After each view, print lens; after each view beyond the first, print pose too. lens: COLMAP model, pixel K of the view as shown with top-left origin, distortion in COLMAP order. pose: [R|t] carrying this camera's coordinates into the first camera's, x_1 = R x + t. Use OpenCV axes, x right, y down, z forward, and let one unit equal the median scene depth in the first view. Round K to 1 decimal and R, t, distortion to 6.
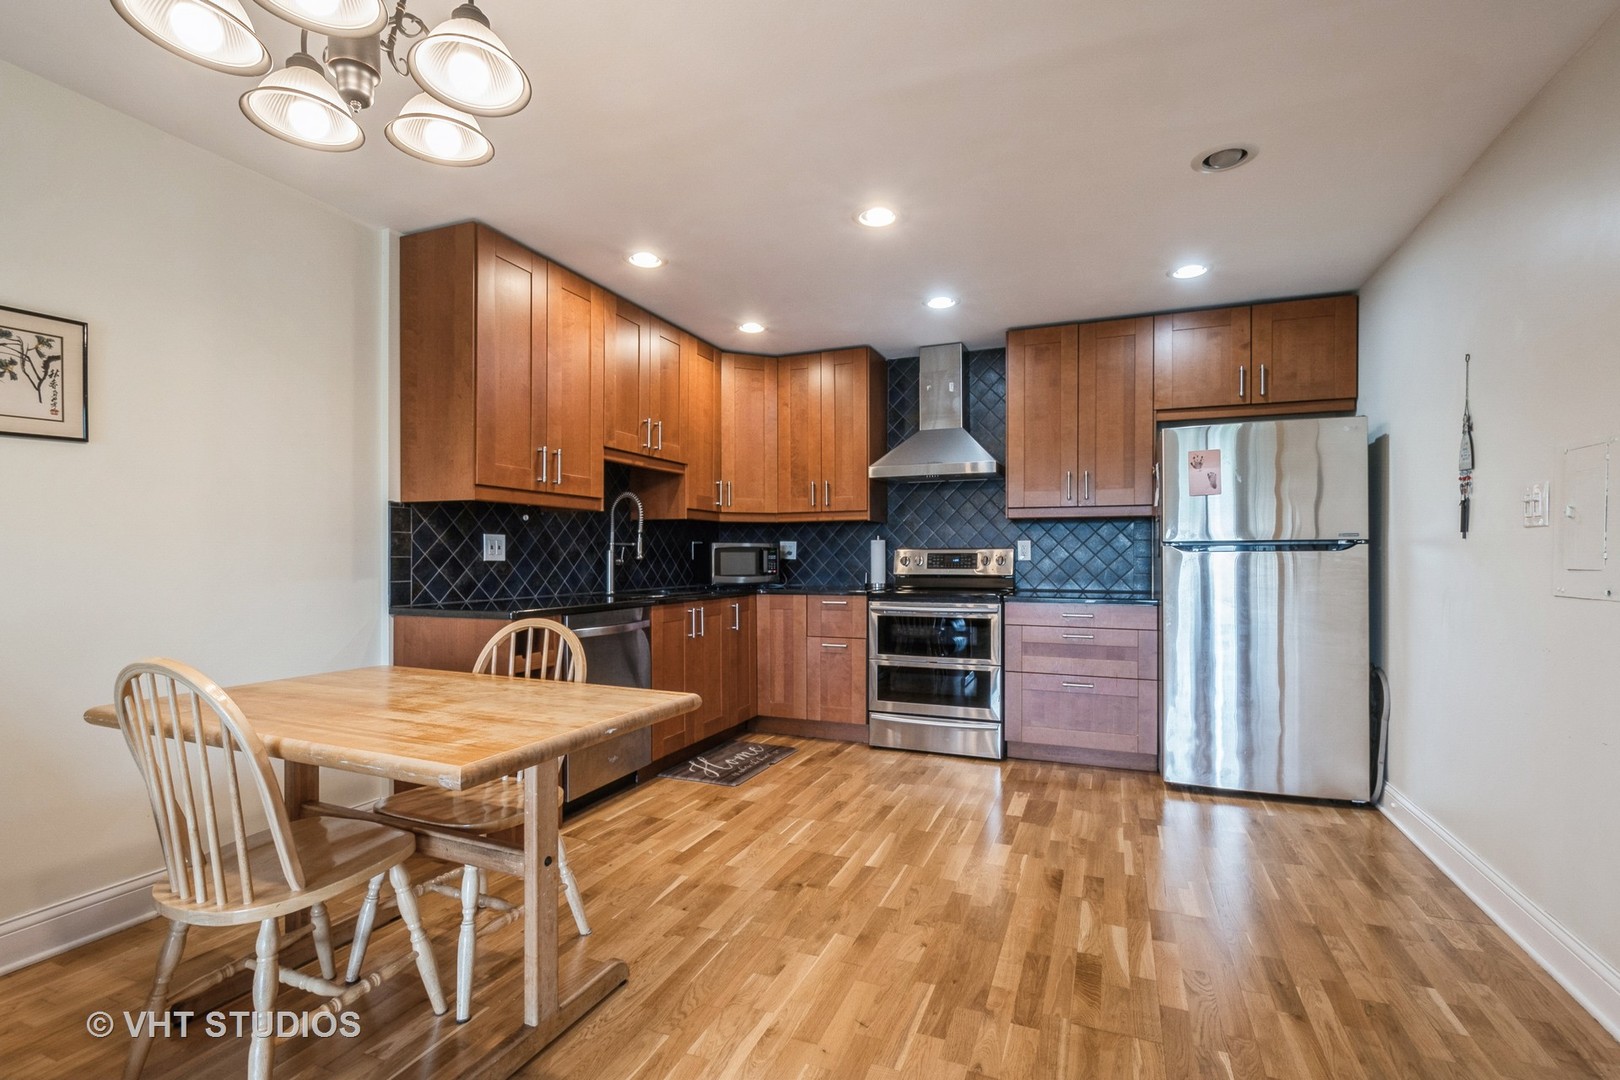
lens RADIAL K [[737.5, 0, 806.2], [0, 737.5, 558.5], [0, 0, 1]] dist [-0.009459, 0.001081]
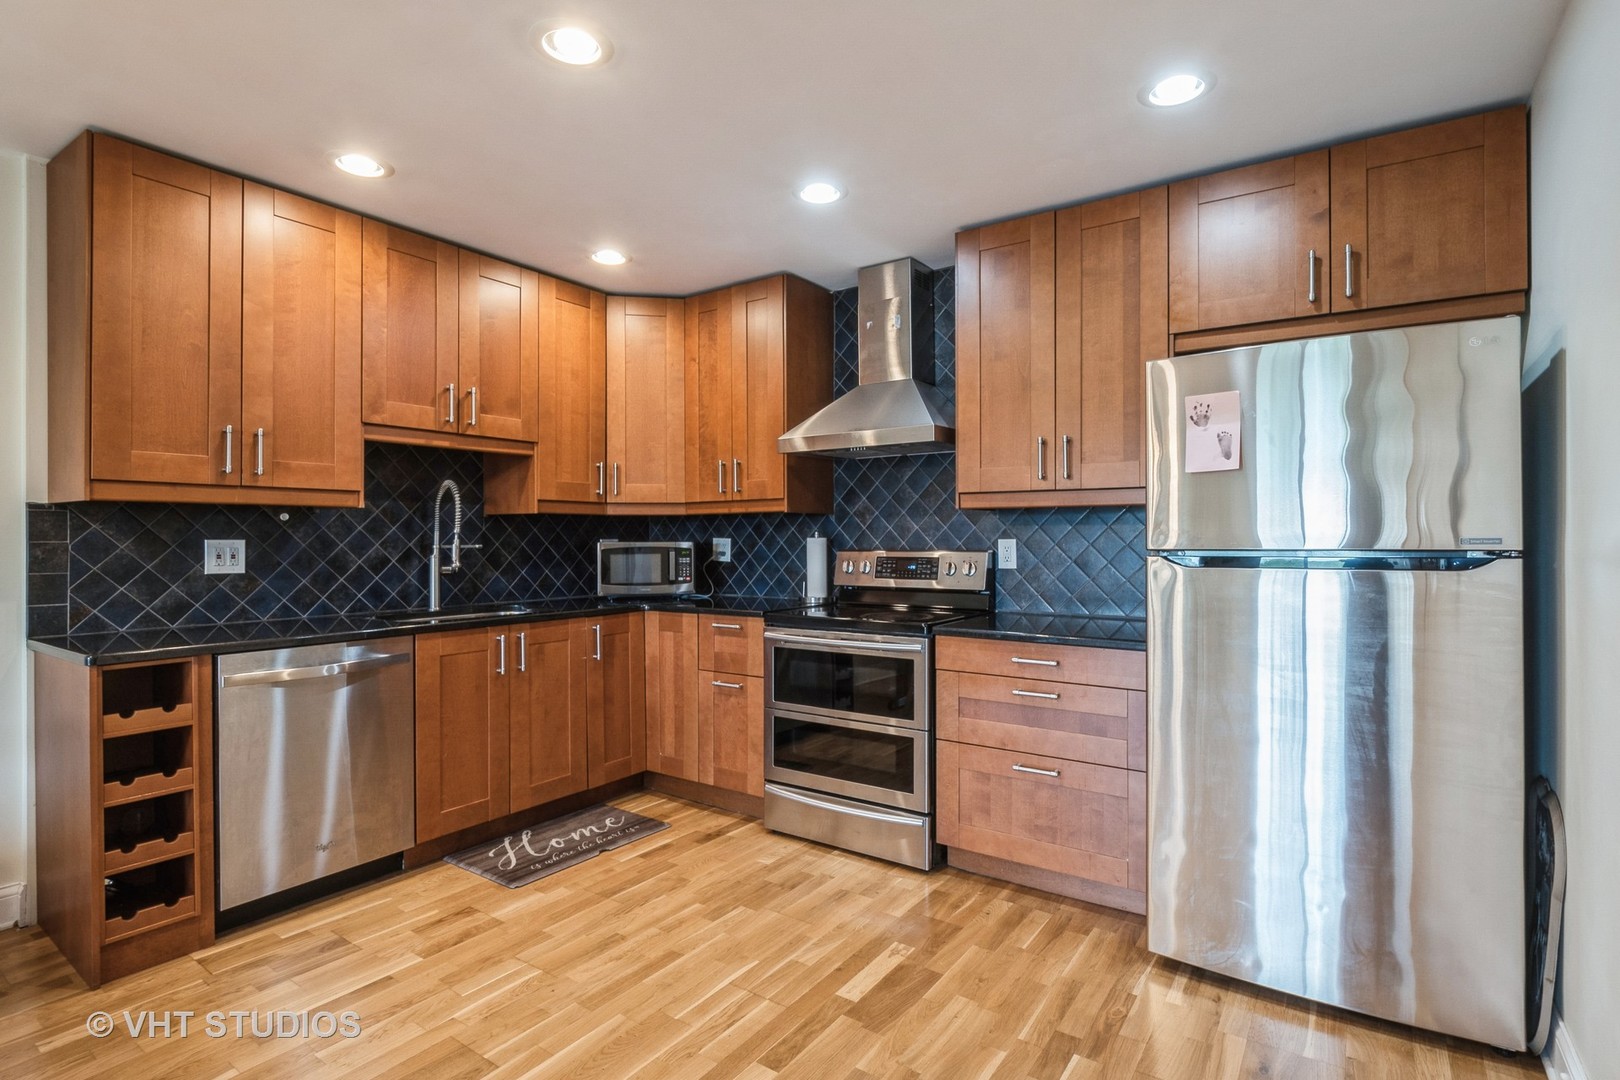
lens RADIAL K [[798.9, 0, 798.2], [0, 798.9, 537.9], [0, 0, 1]] dist [-0.009867, -0.000483]
pose [[0.975955, -0.002133, -0.217962, 0.315298], [0.001358, 0.999992, -0.003705, -0.027510], [0.217969, 0.003320, 0.975950, 0.274457]]
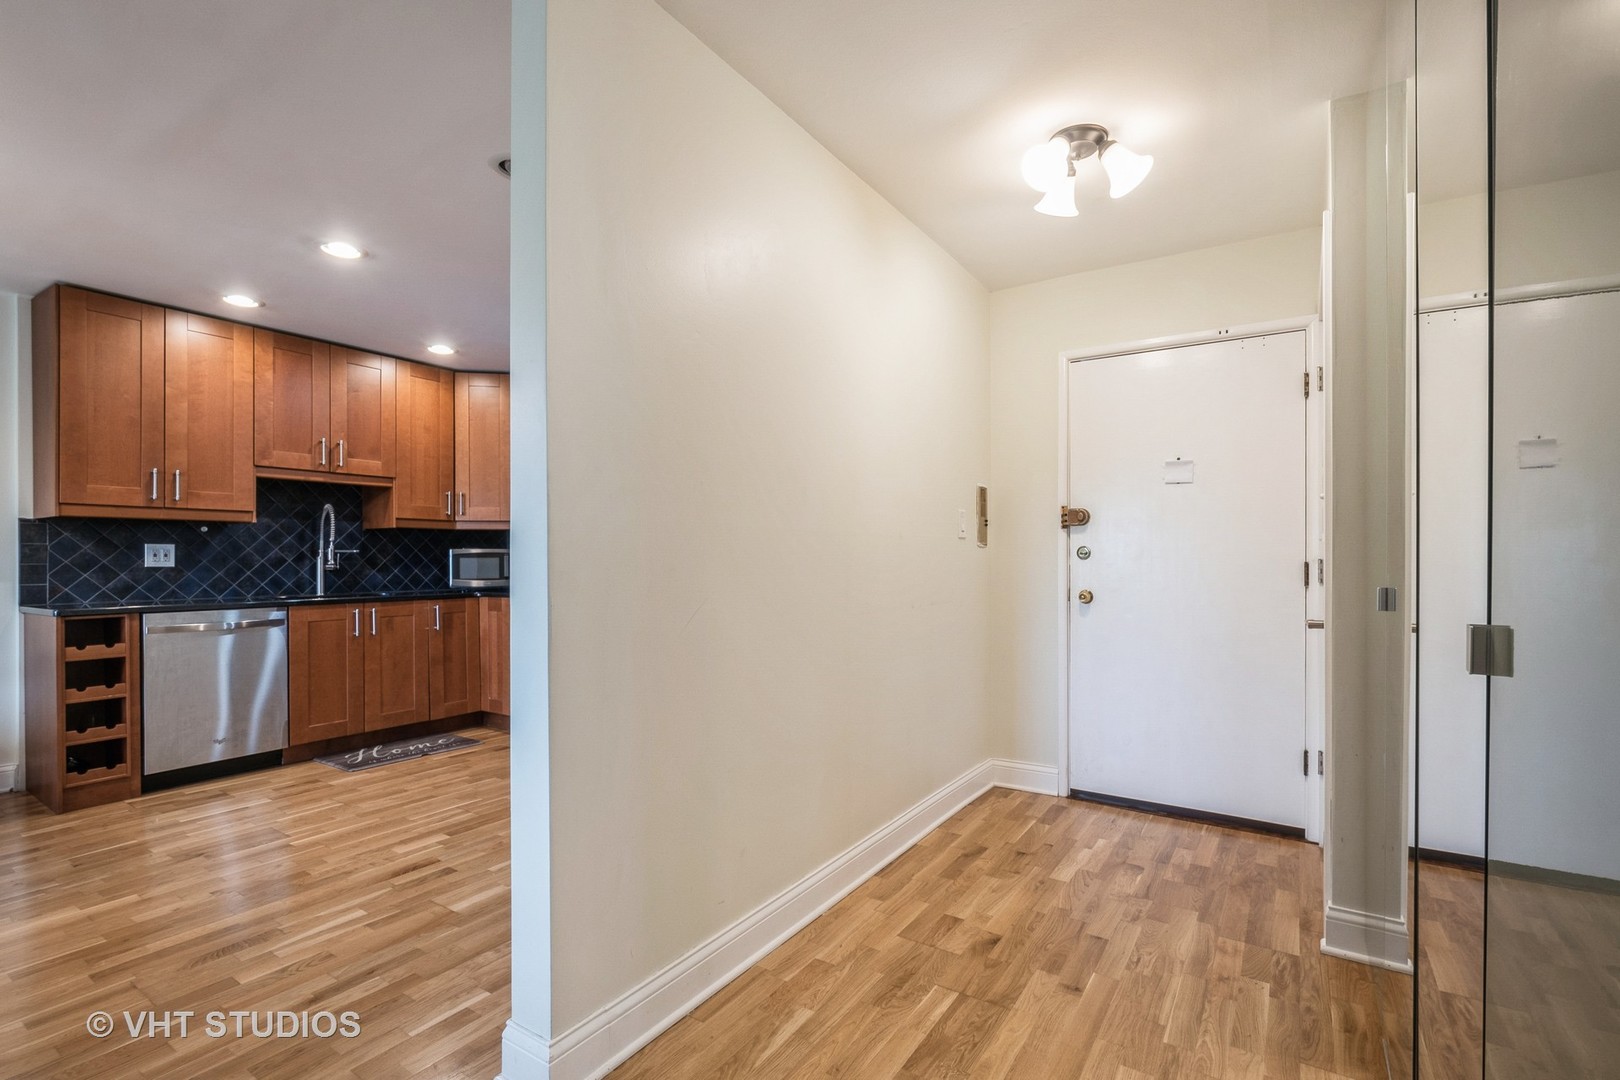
lens RADIAL K [[737.5, 0, 805.2], [0, 737.5, 560.3], [0, 0, 1]] dist [-0.009459, 0.001081]
pose [[0.982626, -0.005407, -0.185520, 0.705254], [0.004782, 0.999981, -0.003818, 0.001821], [0.185538, 0.002865, 0.982633, 0.045894]]
